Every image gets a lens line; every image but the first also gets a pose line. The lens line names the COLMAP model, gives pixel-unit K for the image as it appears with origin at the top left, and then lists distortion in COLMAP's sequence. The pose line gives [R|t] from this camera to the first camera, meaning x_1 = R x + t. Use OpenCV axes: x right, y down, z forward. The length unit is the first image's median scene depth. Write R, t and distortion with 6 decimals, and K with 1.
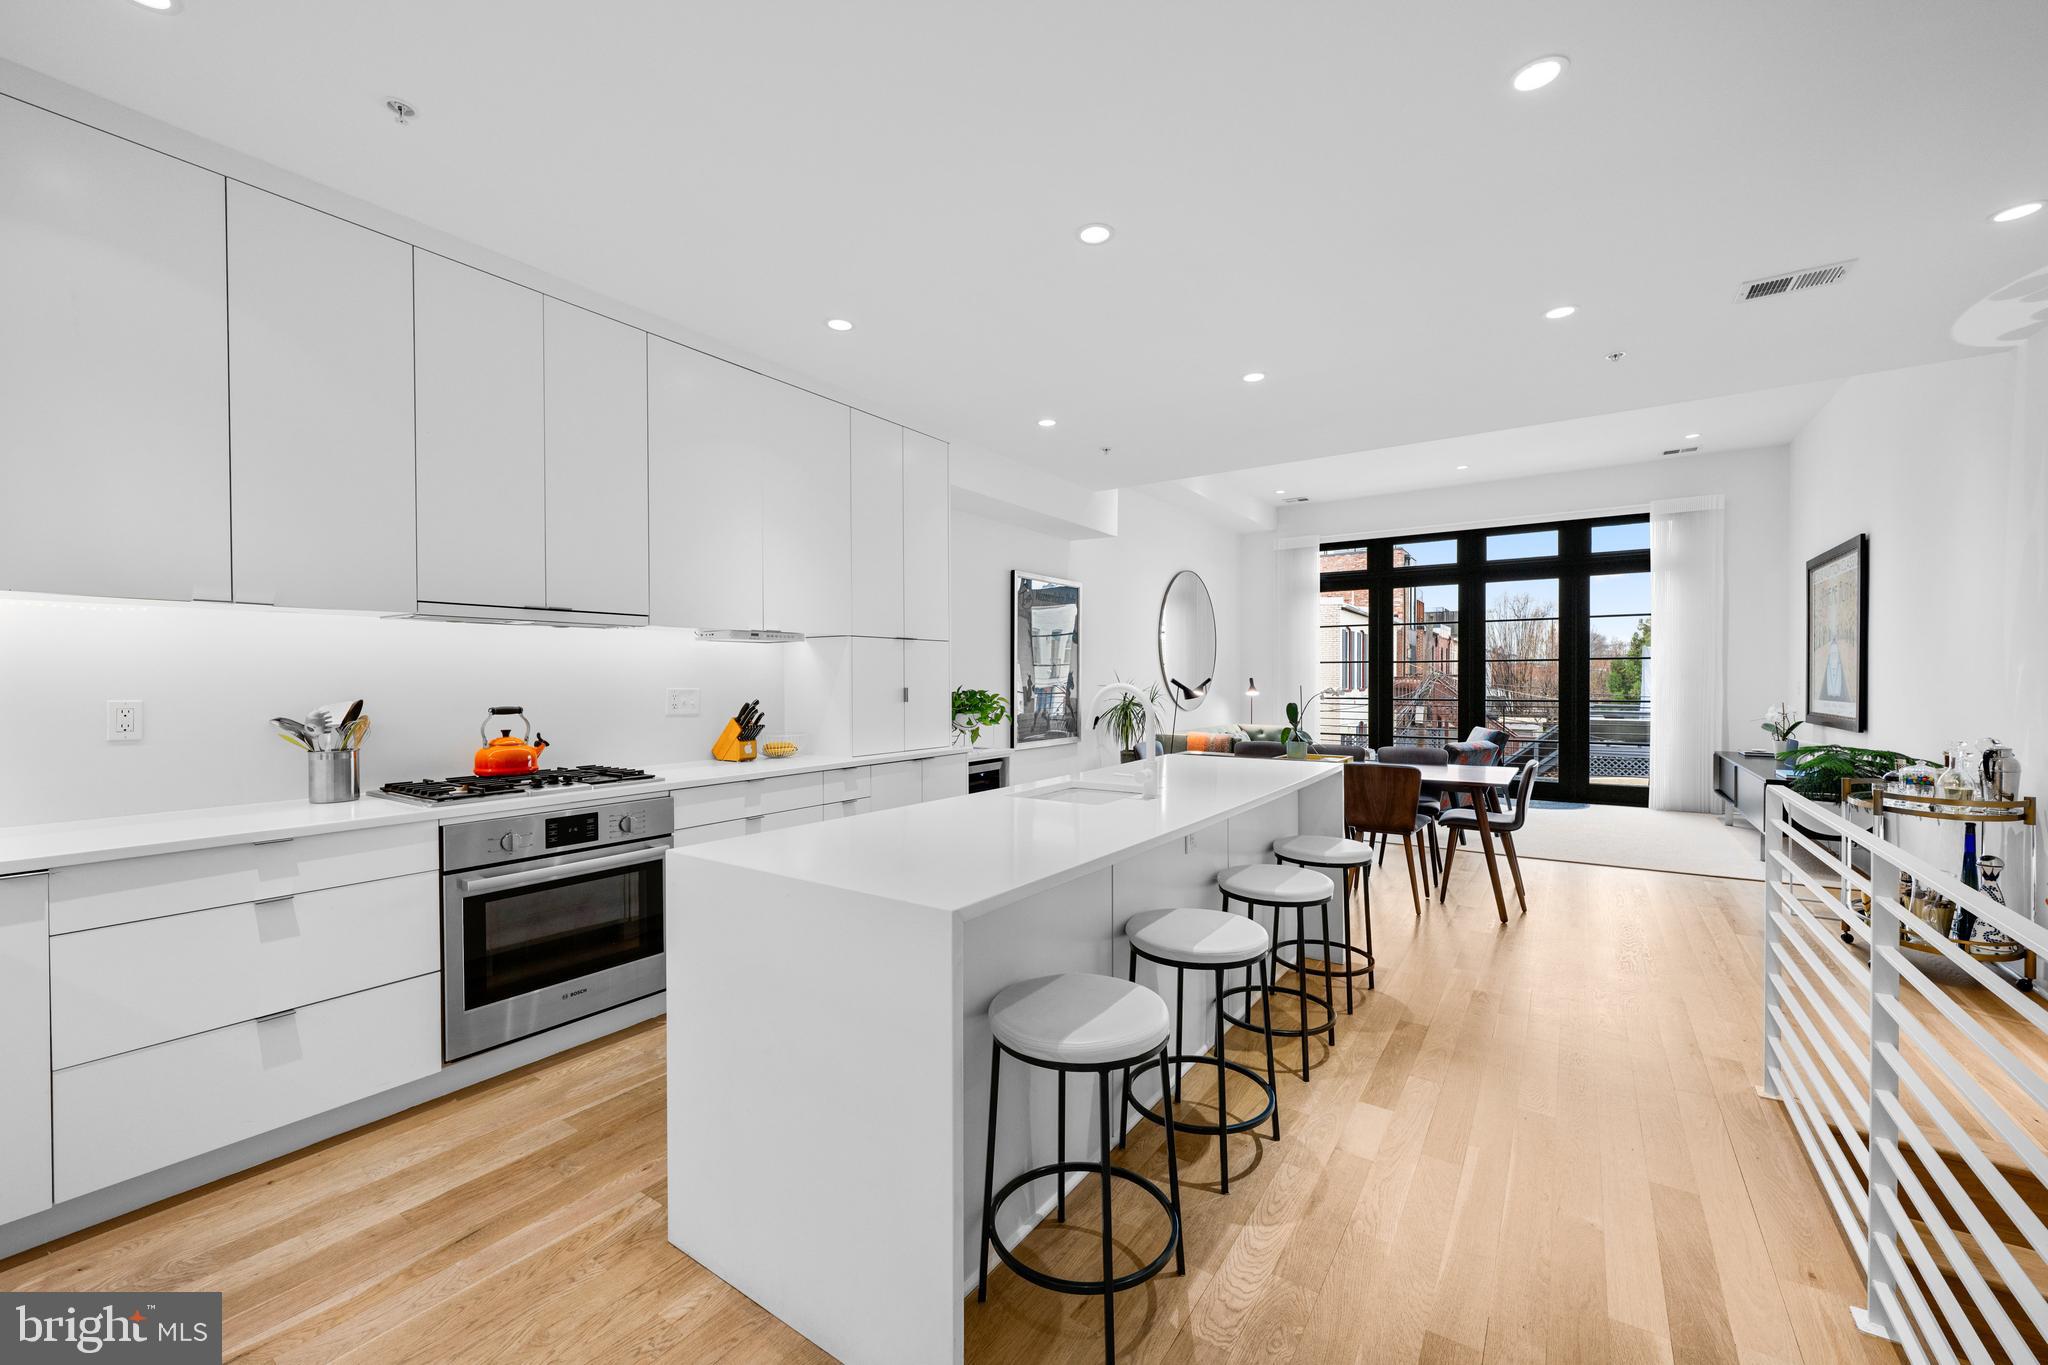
lens RADIAL K [[804.1, 0, 1014.6], [0, 804.1, 680.1], [0, 0, 1]] dist [-0.000640, -0.000029]
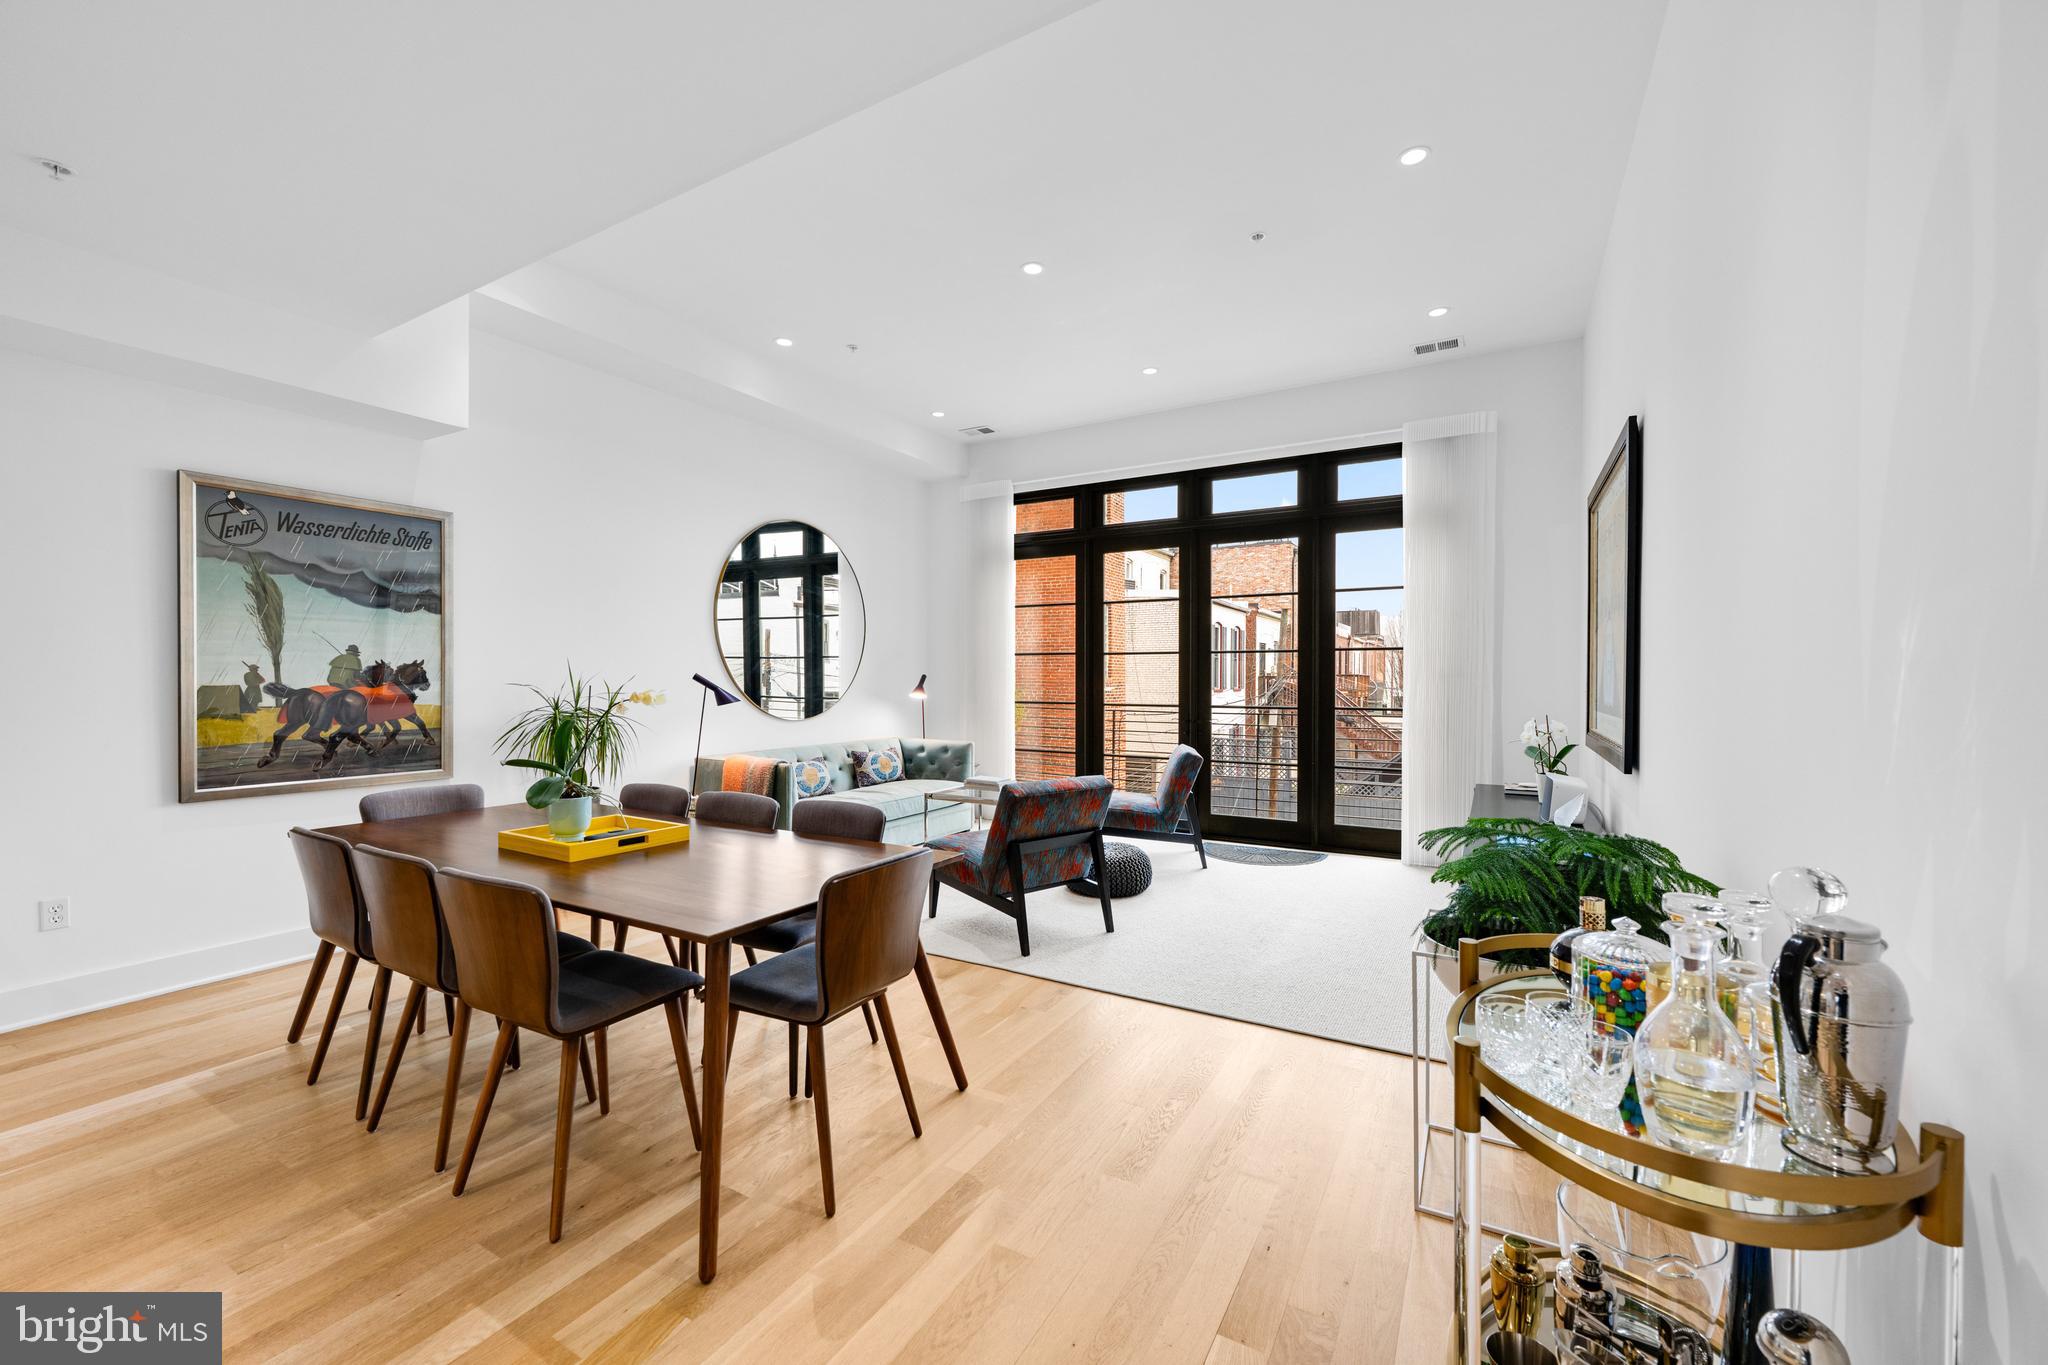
lens RADIAL K [[804.1, 0, 1018.7], [0, 804.1, 688.3], [0, 0, 1]] dist [-0.000640, -0.000029]
pose [[0.996765, 0.003056, 0.080317, 0.376001], [-0.003984, 0.999927, 0.011405, 0.000941], [-0.080276, -0.011688, 0.996704, 0.305153]]
